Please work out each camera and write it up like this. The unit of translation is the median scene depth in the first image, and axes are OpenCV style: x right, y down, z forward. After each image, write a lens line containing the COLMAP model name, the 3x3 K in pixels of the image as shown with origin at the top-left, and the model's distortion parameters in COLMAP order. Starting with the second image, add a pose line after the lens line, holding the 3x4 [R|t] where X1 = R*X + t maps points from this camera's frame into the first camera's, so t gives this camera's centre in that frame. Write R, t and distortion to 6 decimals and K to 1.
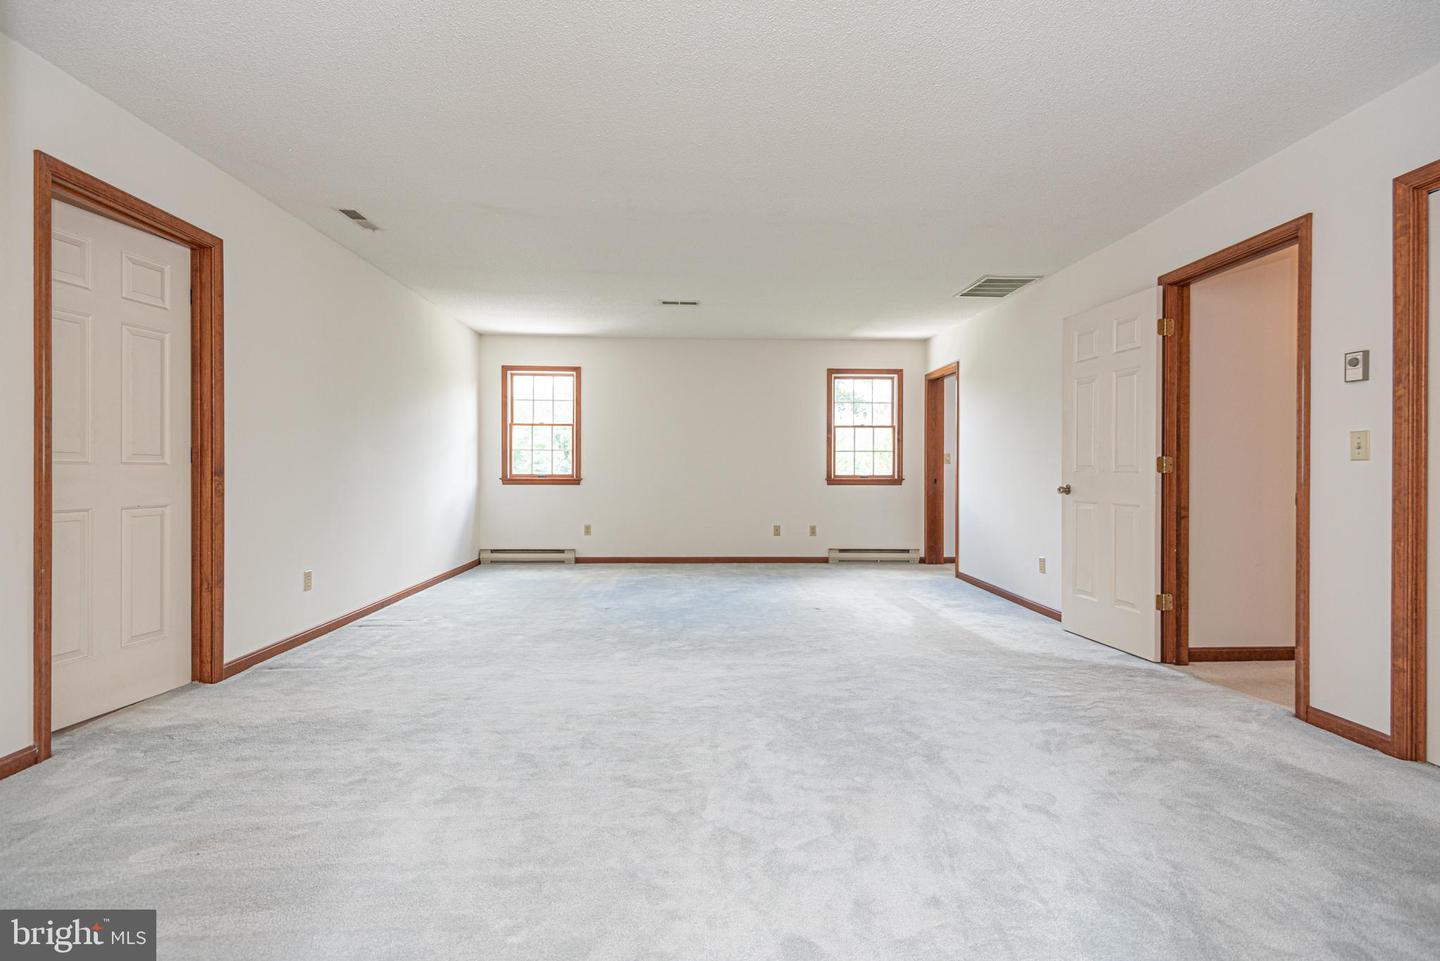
lens RADIAL K [[664.6, 0, 710.8], [0, 664.6, 471.4], [0, 0, 1]] dist [0.022912, -0.005590]
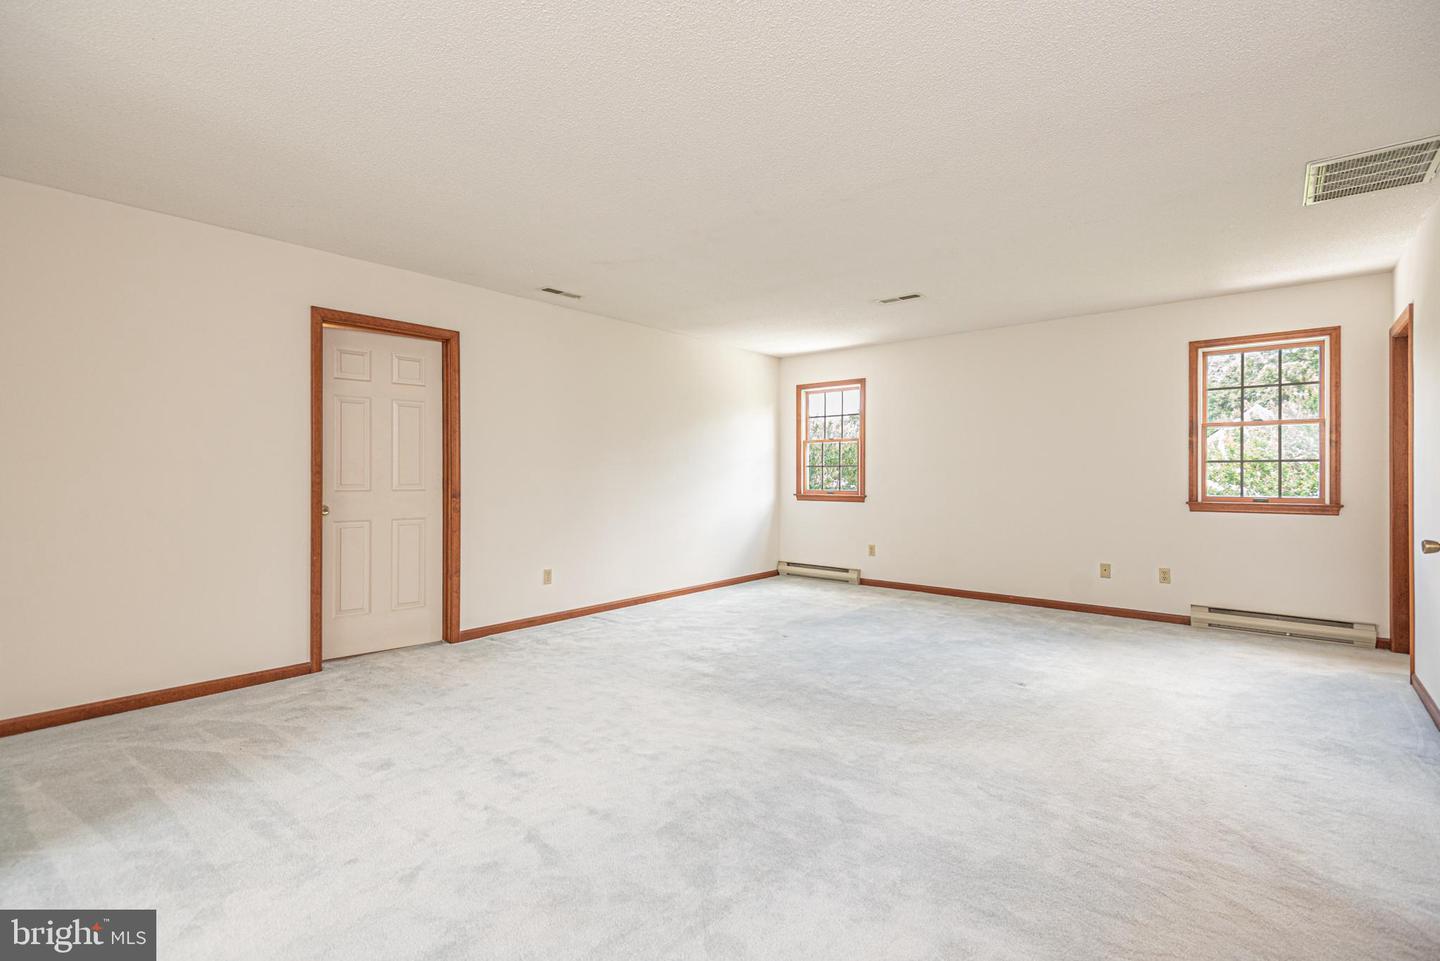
lens RADIAL K [[664.6, 0, 709.3], [0, 664.6, 474.5], [0, 0, 1]] dist [0.022912, -0.005590]
pose [[0.732311, -0.004524, -0.680955, 0.290730], [0.003115, 0.999990, -0.003295, -0.017417], [0.680963, 0.000292, 0.732317, 0.154522]]
